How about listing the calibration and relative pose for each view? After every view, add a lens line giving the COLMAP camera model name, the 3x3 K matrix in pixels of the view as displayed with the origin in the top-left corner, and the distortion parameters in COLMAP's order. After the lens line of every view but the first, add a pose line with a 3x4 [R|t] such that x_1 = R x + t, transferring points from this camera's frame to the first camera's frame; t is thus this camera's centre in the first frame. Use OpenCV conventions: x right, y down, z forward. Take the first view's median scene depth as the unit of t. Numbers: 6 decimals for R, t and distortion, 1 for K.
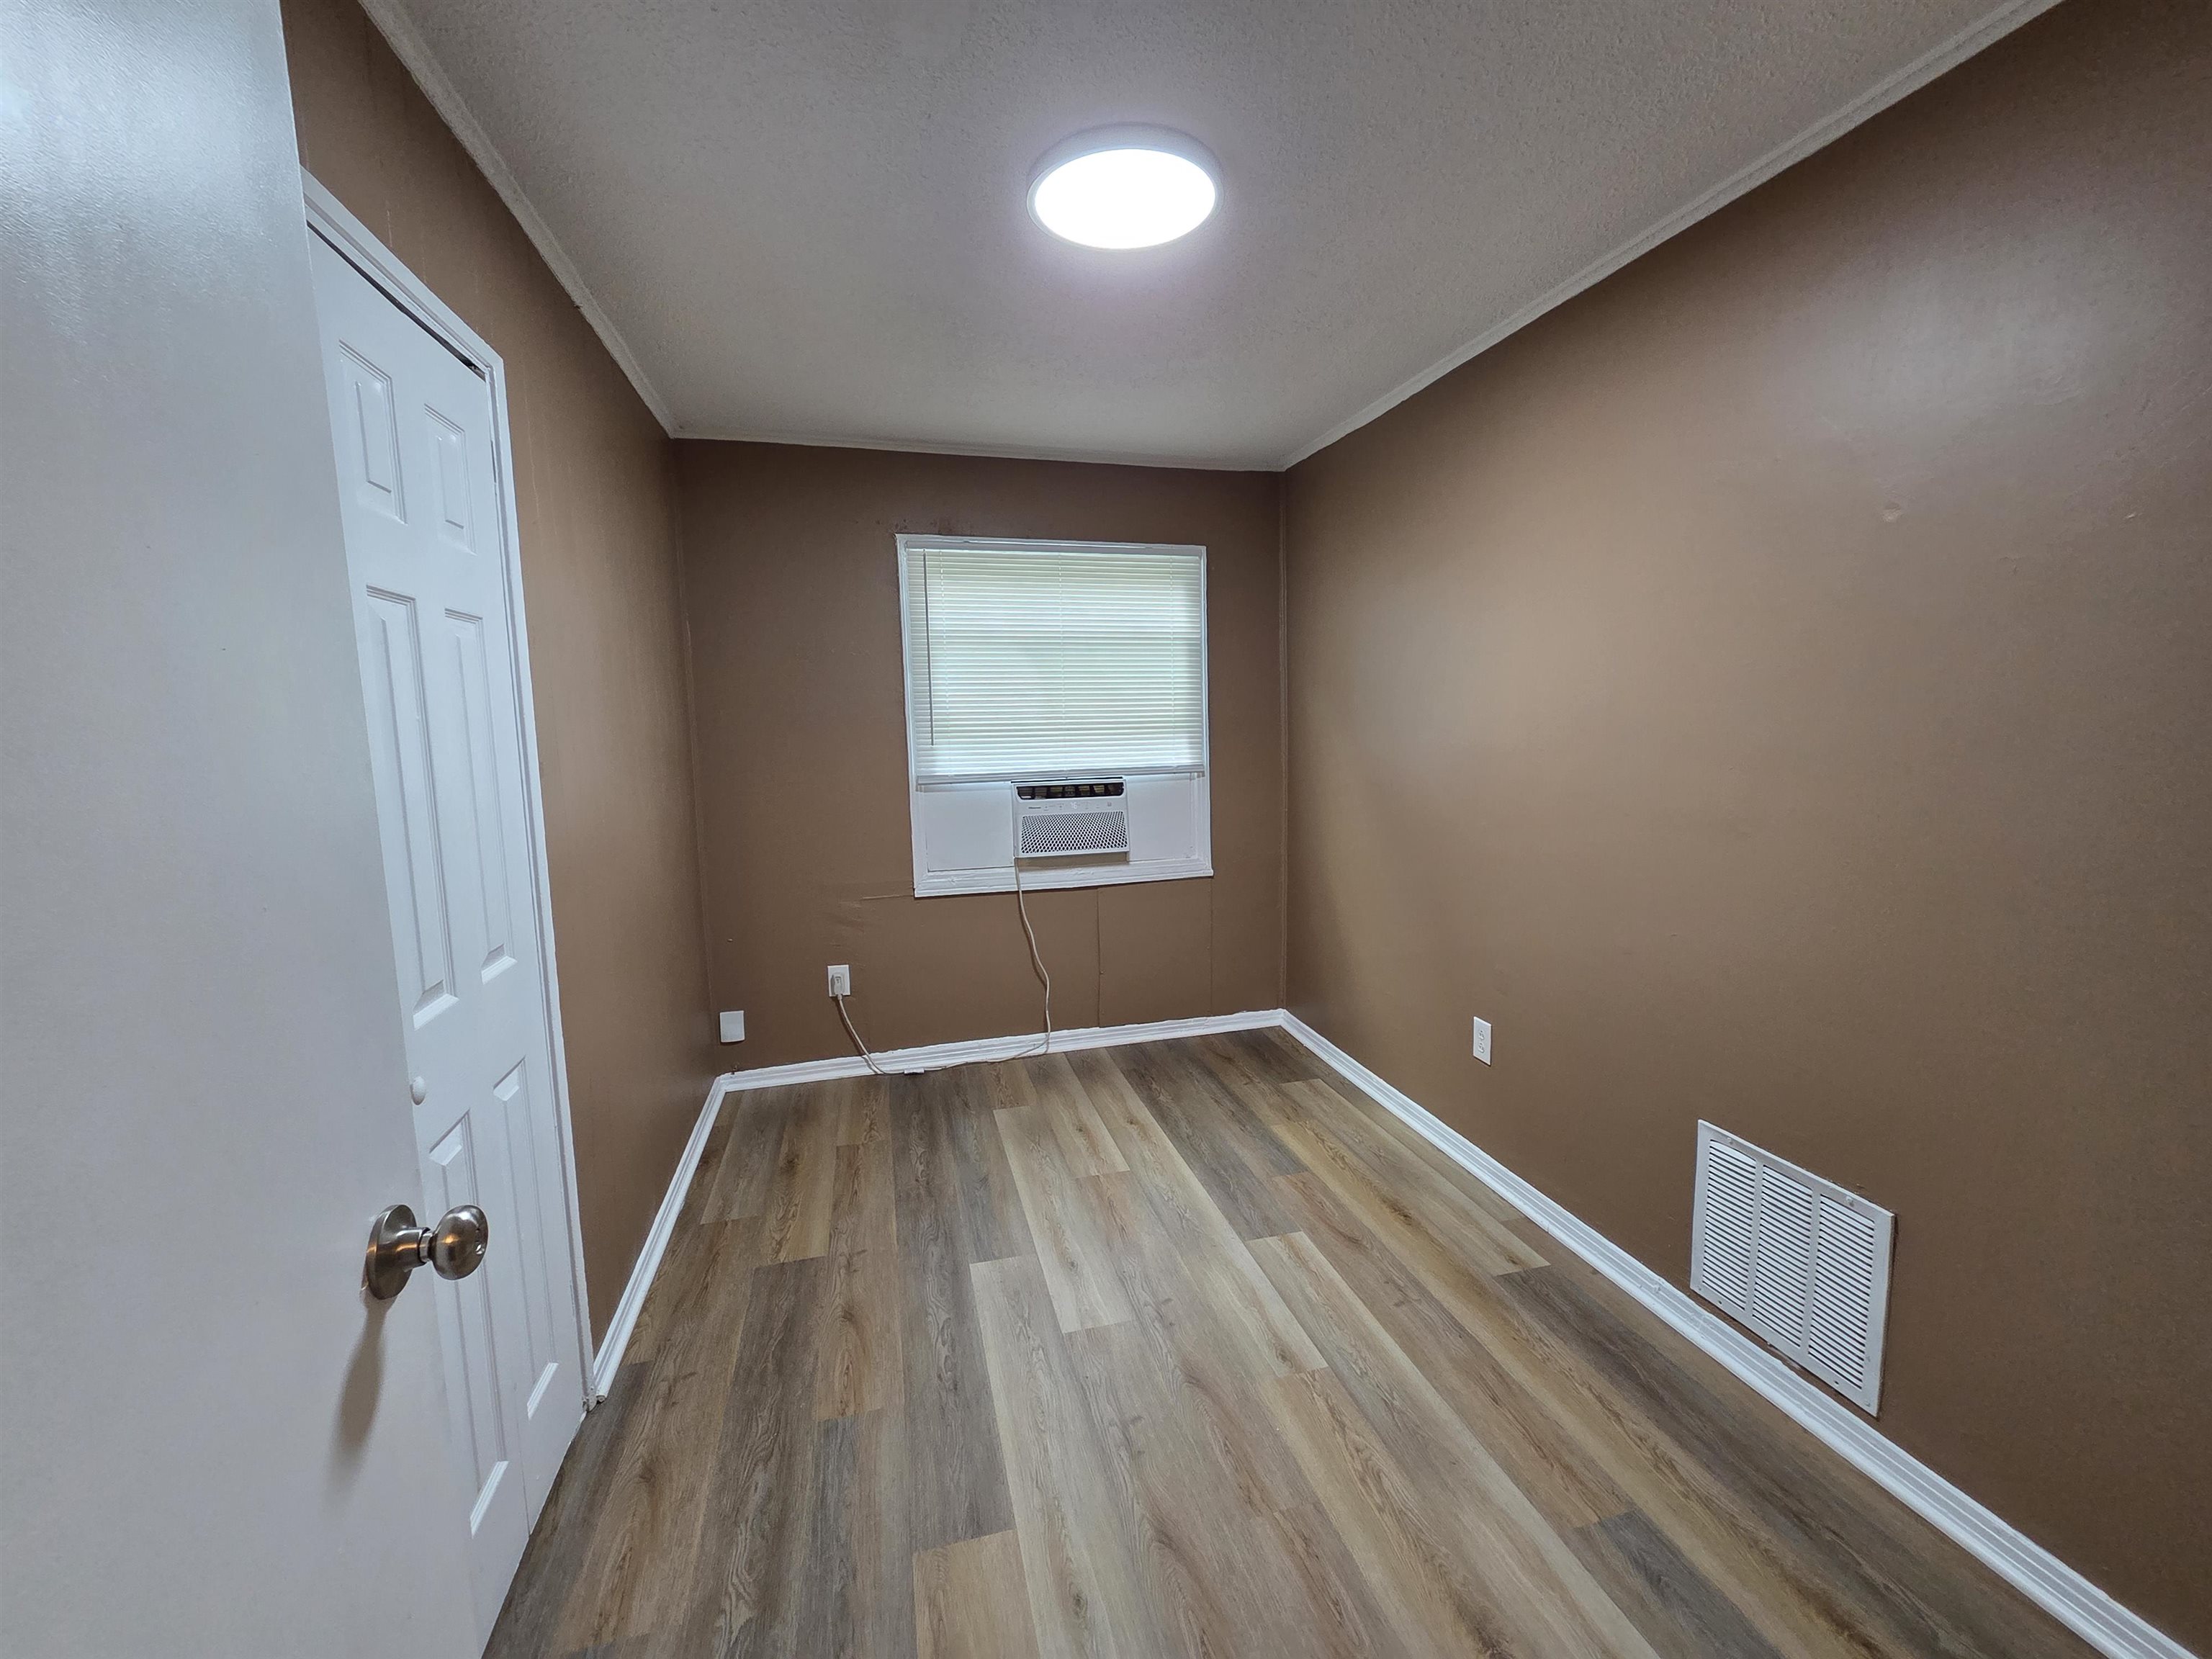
lens RADIAL K [[906.9, 0, 1113.1], [0, 906.9, 825.2], [0, 0, 1]] dist [-0.000189, -0.000703]
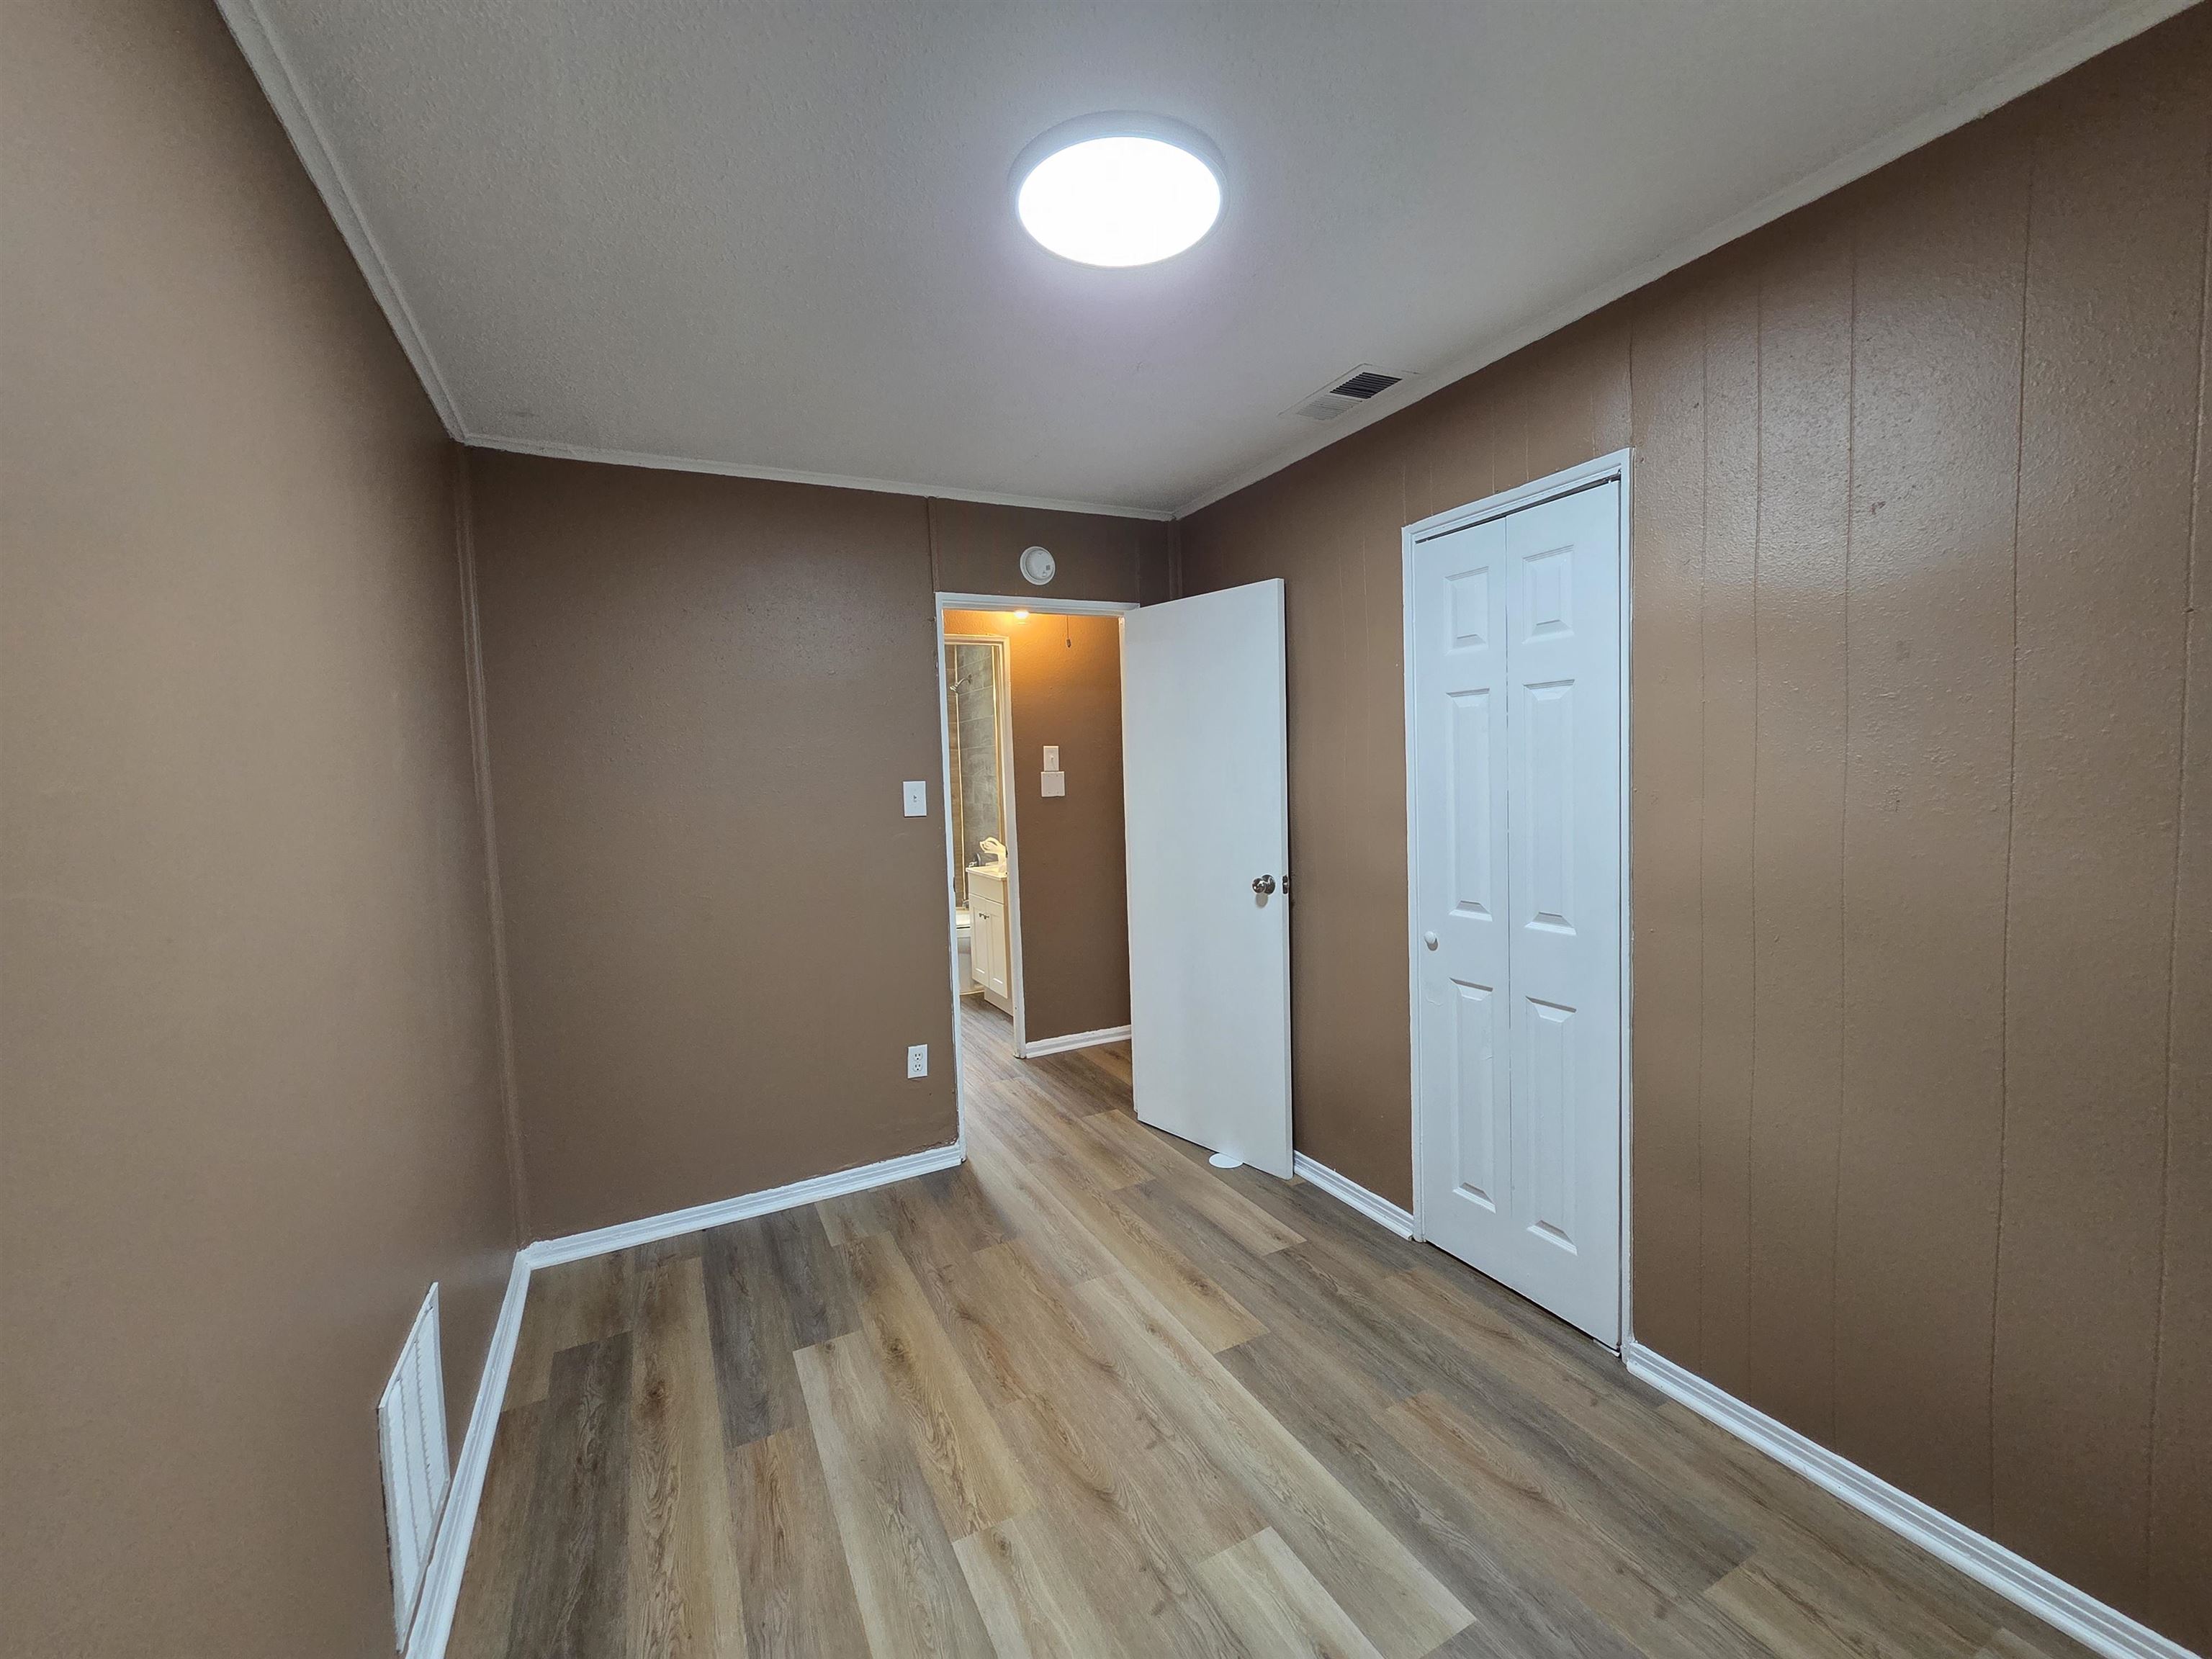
lens RADIAL K [[906.9, 0, 1108.2], [0, 906.9, 843.9], [0, 0, 1]] dist [-0.000189, -0.000703]
pose [[-0.976799, 0.071598, -0.201836, 0.239565], [0.029526, 0.978482, 0.204210, -0.243124], [0.212113, 0.193513, -0.957894, 1.888046]]
